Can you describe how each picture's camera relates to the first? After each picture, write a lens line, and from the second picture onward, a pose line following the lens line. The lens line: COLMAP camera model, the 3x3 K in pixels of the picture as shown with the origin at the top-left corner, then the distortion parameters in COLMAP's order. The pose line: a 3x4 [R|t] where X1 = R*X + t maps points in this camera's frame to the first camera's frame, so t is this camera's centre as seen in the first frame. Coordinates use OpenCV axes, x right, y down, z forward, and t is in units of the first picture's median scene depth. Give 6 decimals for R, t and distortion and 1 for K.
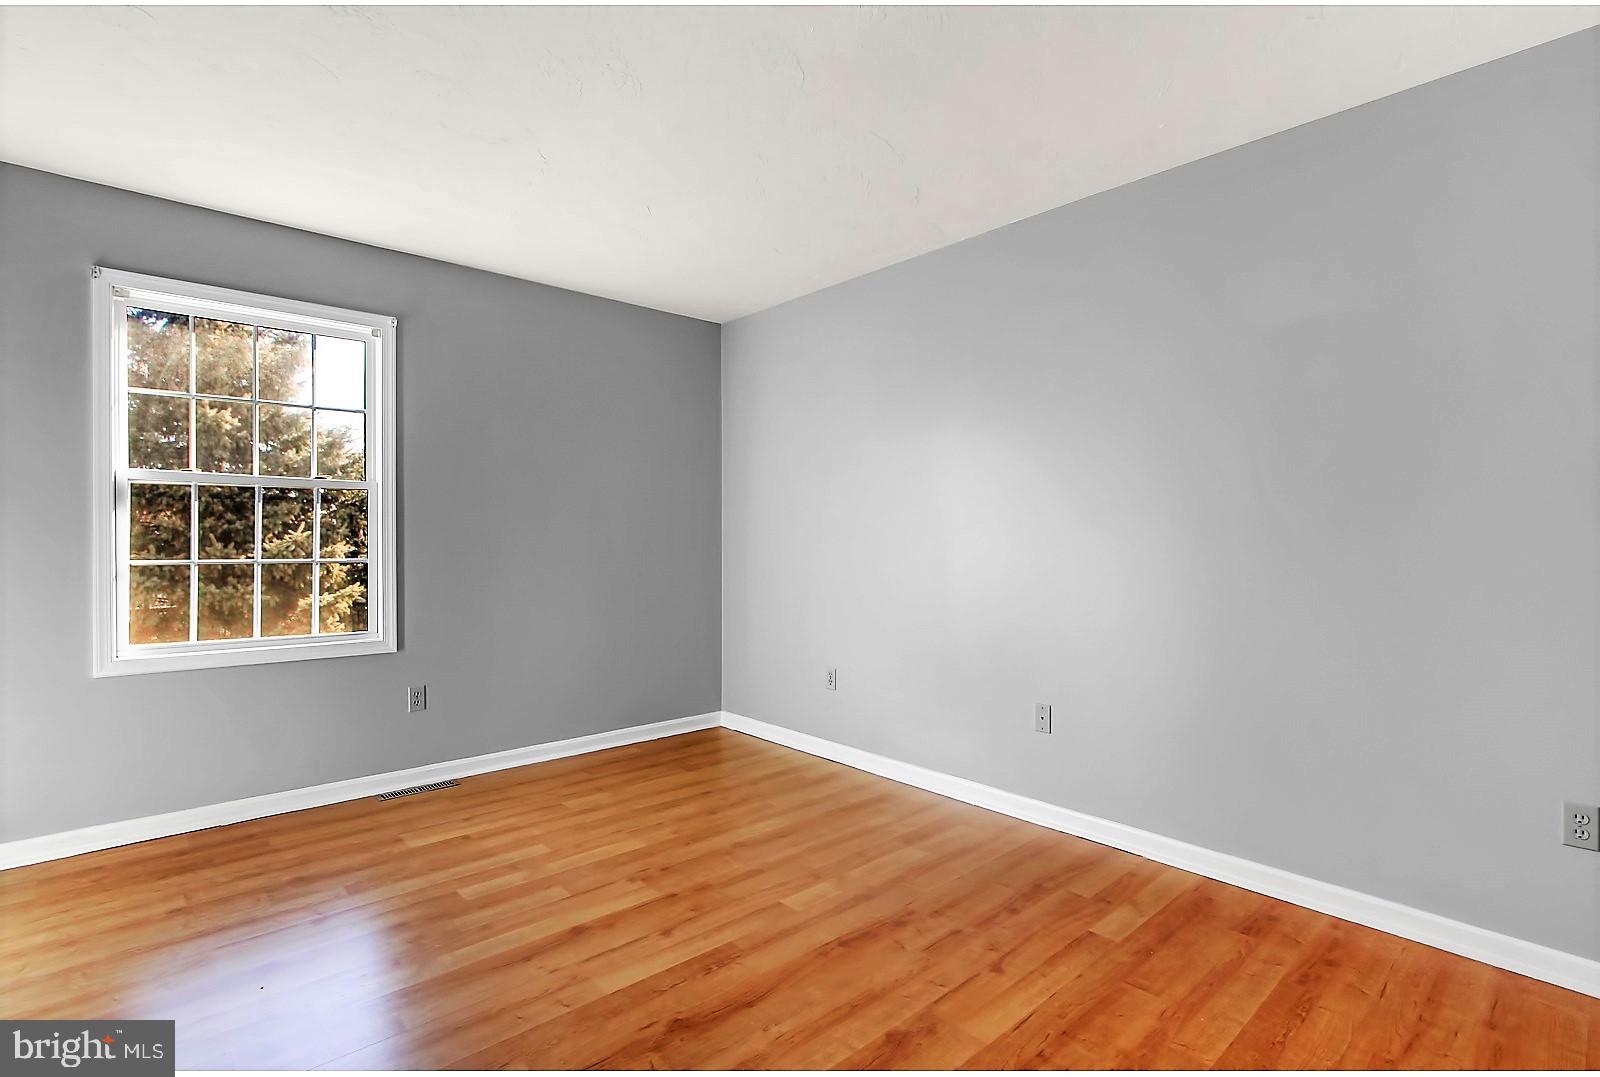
lens RADIAL K [[759.4, 0, 795.1], [0, 759.4, 529.1], [0, 0, 1]] dist [-0.010868, 0.000310]
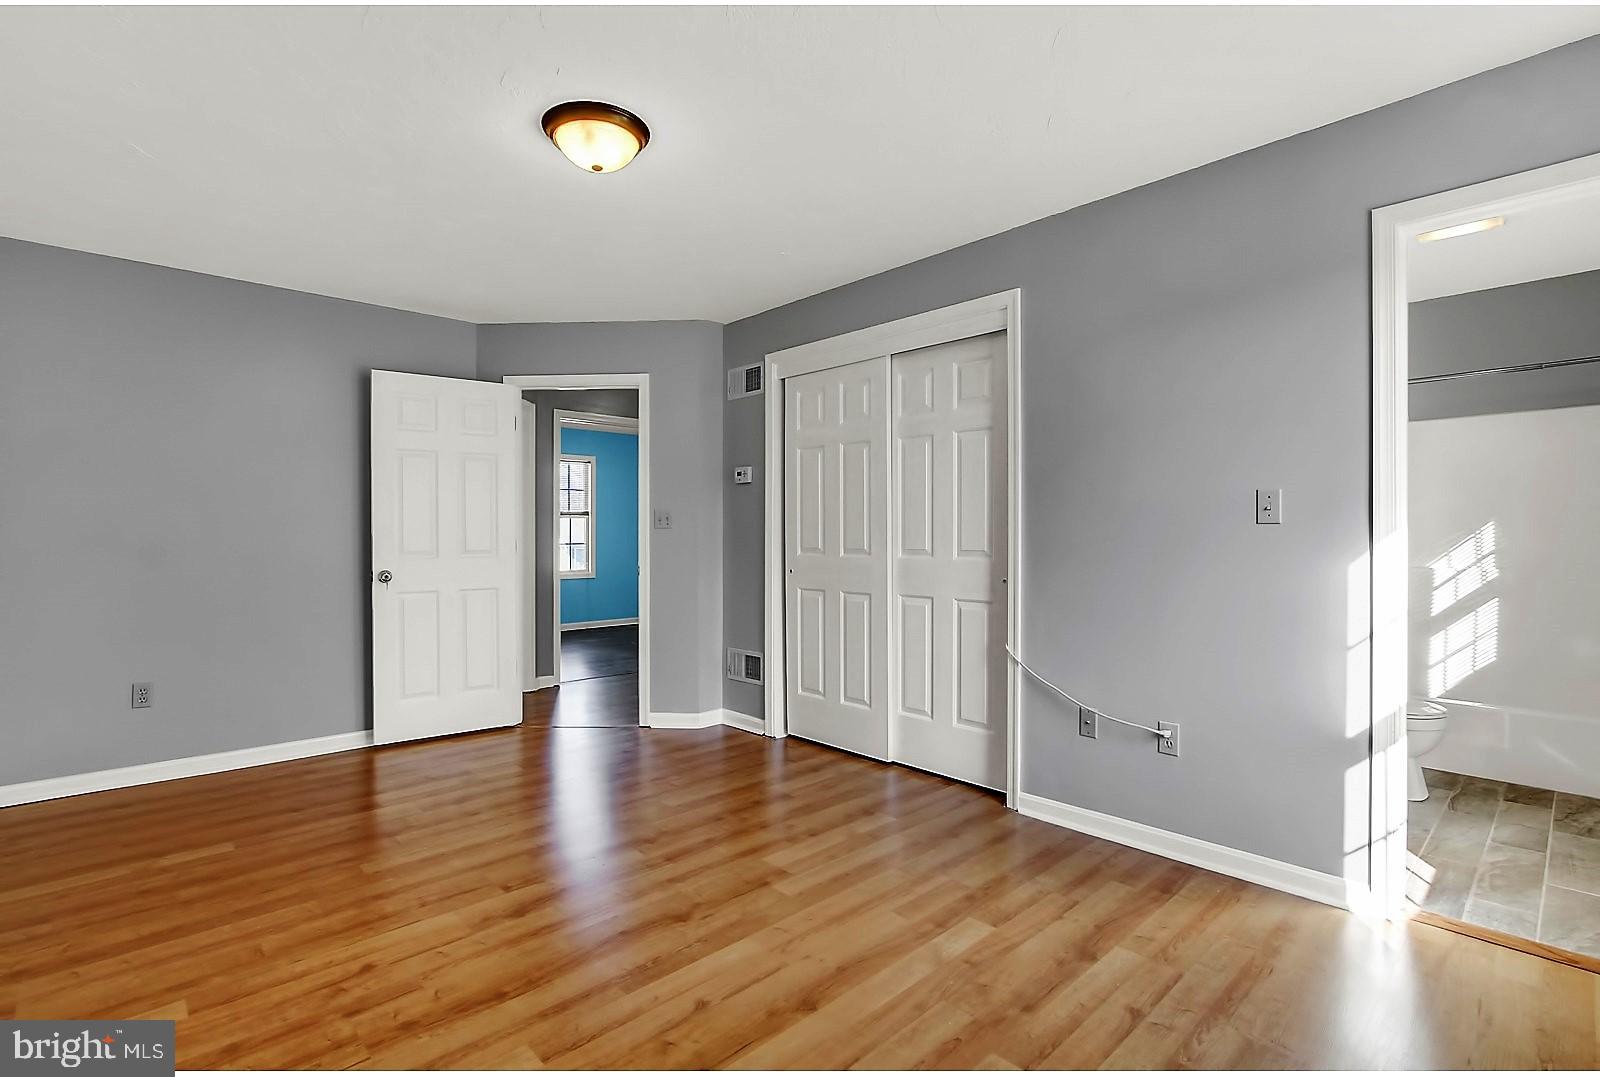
lens RADIAL K [[759.4, 0, 795.1], [0, 759.4, 529.1], [0, 0, 1]] dist [-0.010868, 0.000310]
pose [[-0.999827, 0.003461, -0.018295, -0.282676], [0.003589, 0.999969, -0.006966, 0.009663], [0.018270, -0.007030, -0.999808, 2.001717]]
